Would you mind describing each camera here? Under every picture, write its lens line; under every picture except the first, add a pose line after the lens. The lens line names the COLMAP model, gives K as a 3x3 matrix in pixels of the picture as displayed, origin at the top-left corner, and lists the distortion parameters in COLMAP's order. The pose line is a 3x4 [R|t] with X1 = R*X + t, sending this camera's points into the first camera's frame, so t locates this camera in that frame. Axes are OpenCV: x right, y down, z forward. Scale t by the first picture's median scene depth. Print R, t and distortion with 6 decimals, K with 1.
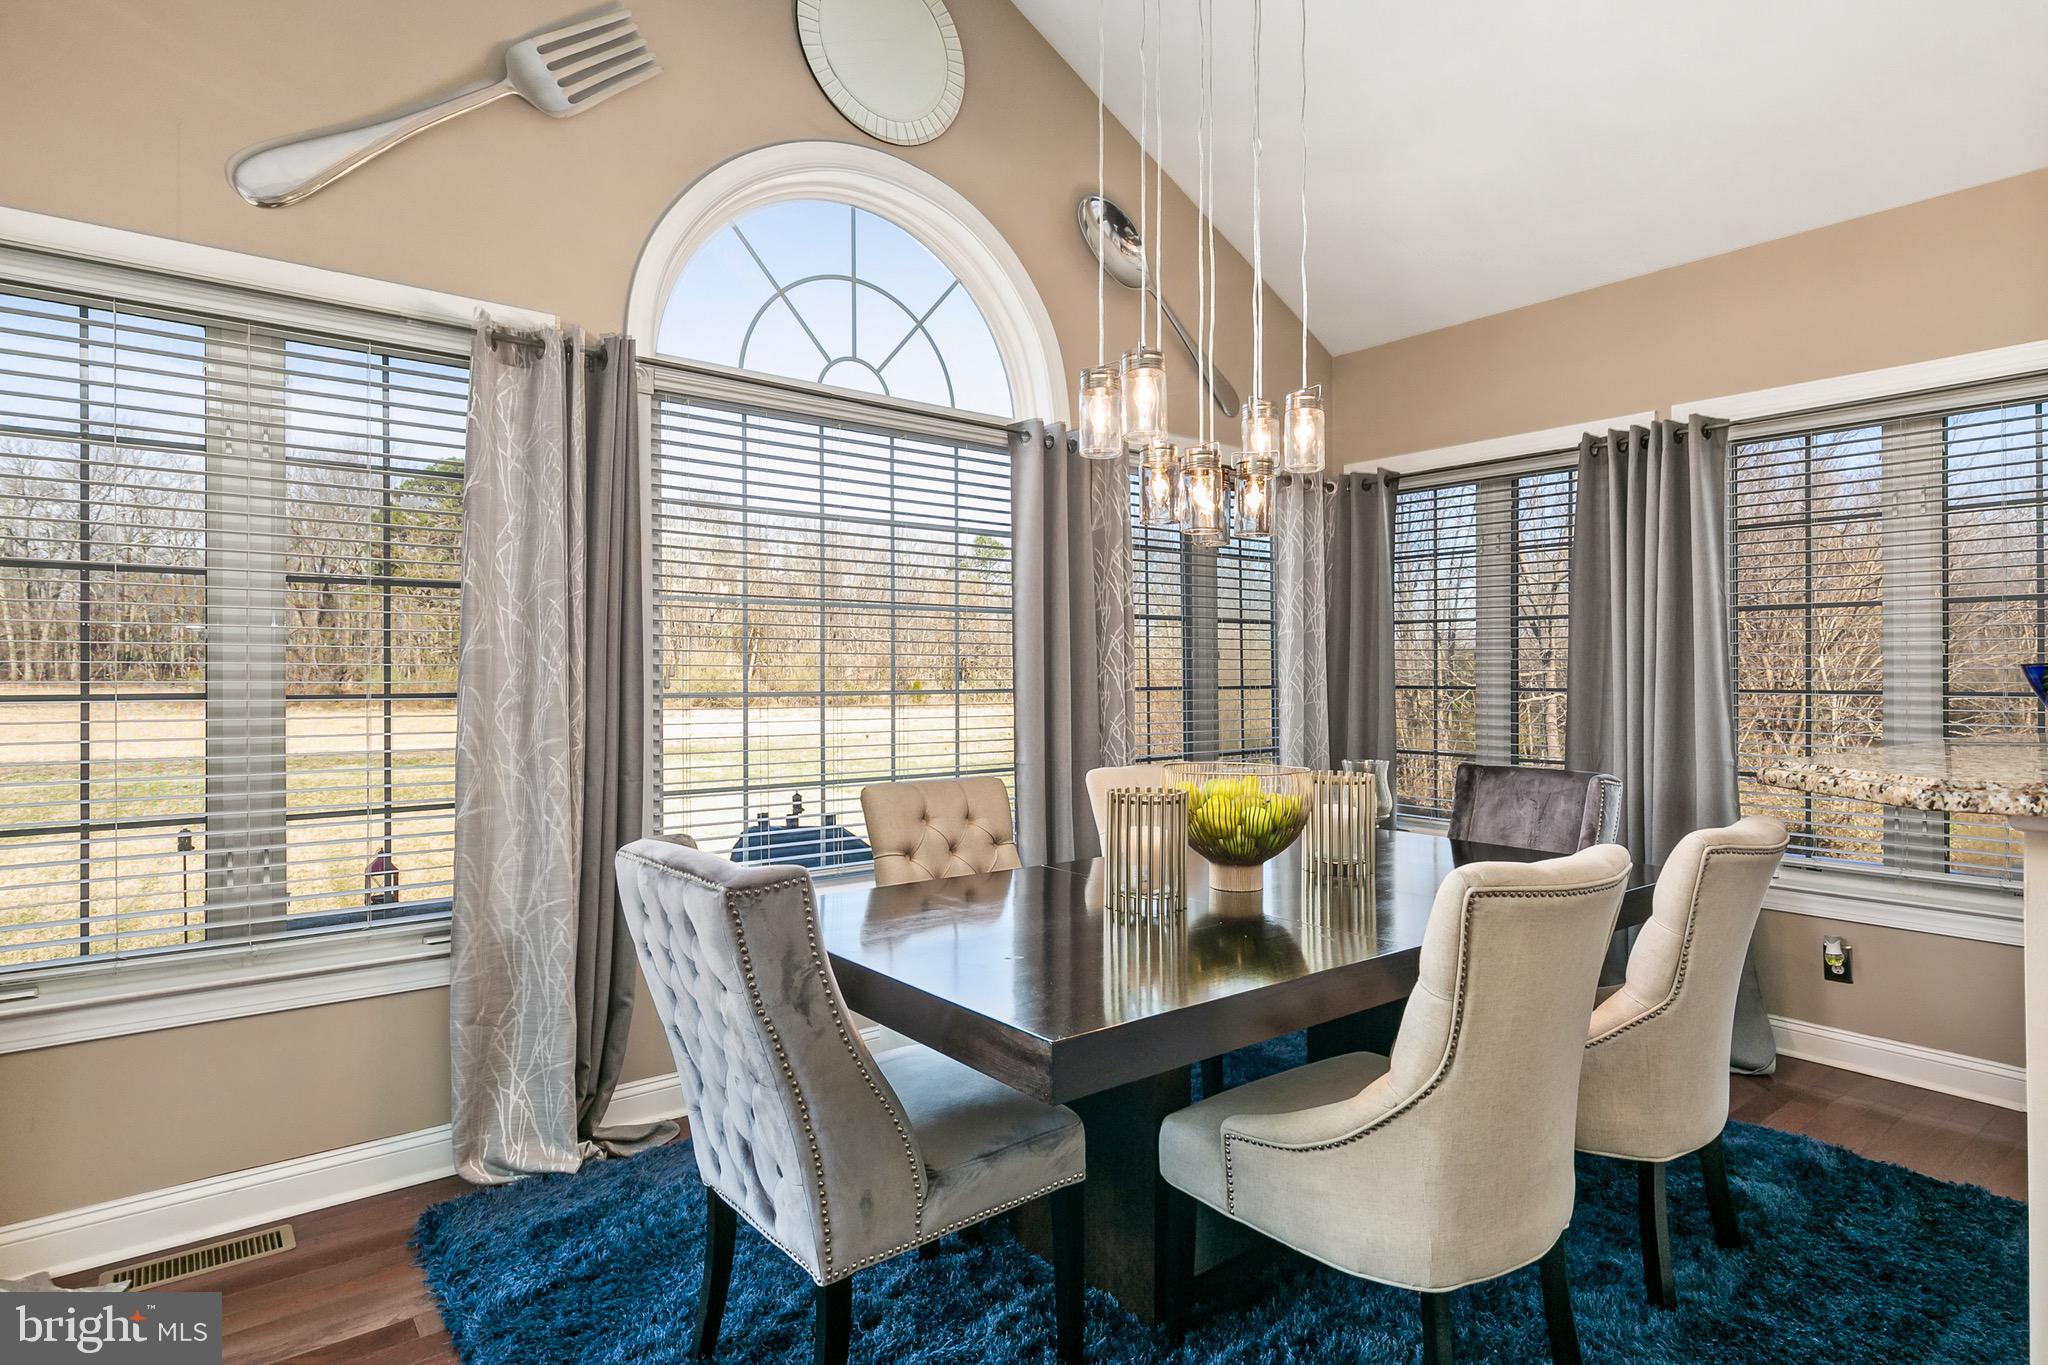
lens RADIAL K [[1144.8, 0, 1025.2], [0, 1144.8, 675.9], [0, 0, 1]] dist [0.003331, 0.000294]
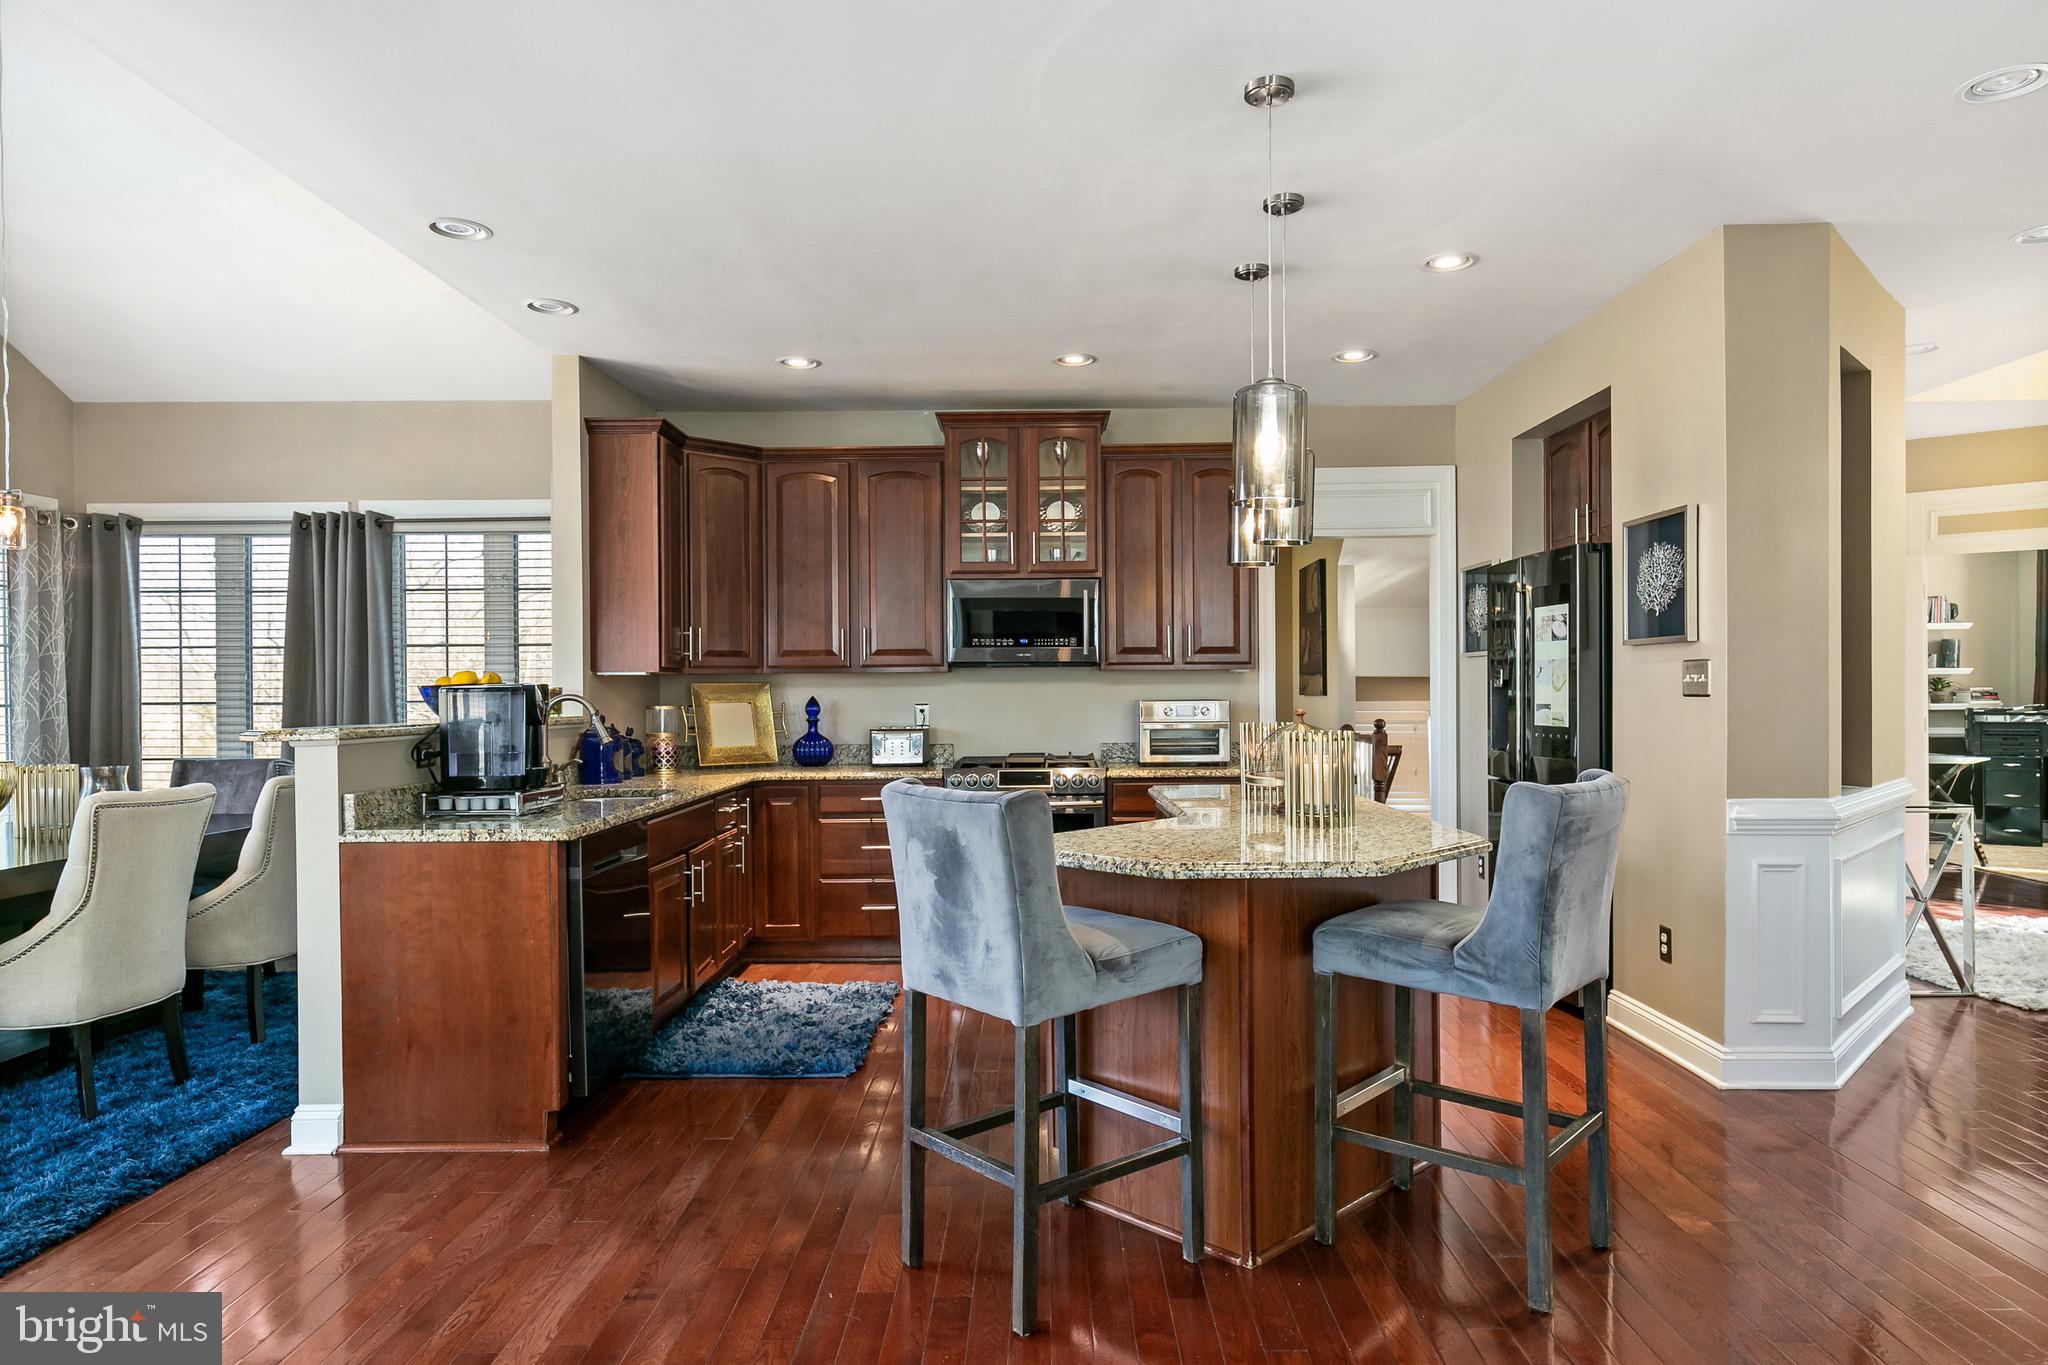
lens RADIAL K [[1217.7, 0, 1031.7], [0, 1217.7, 692.3], [0, 0, 1]] dist [-0.001829, 0.000404]
pose [[0.629465, -0.010045, 0.776964, -0.079070], [0.010197, 0.999937, 0.004667, 0.001872], [-0.776962, 0.004985, 0.629527, -0.575775]]
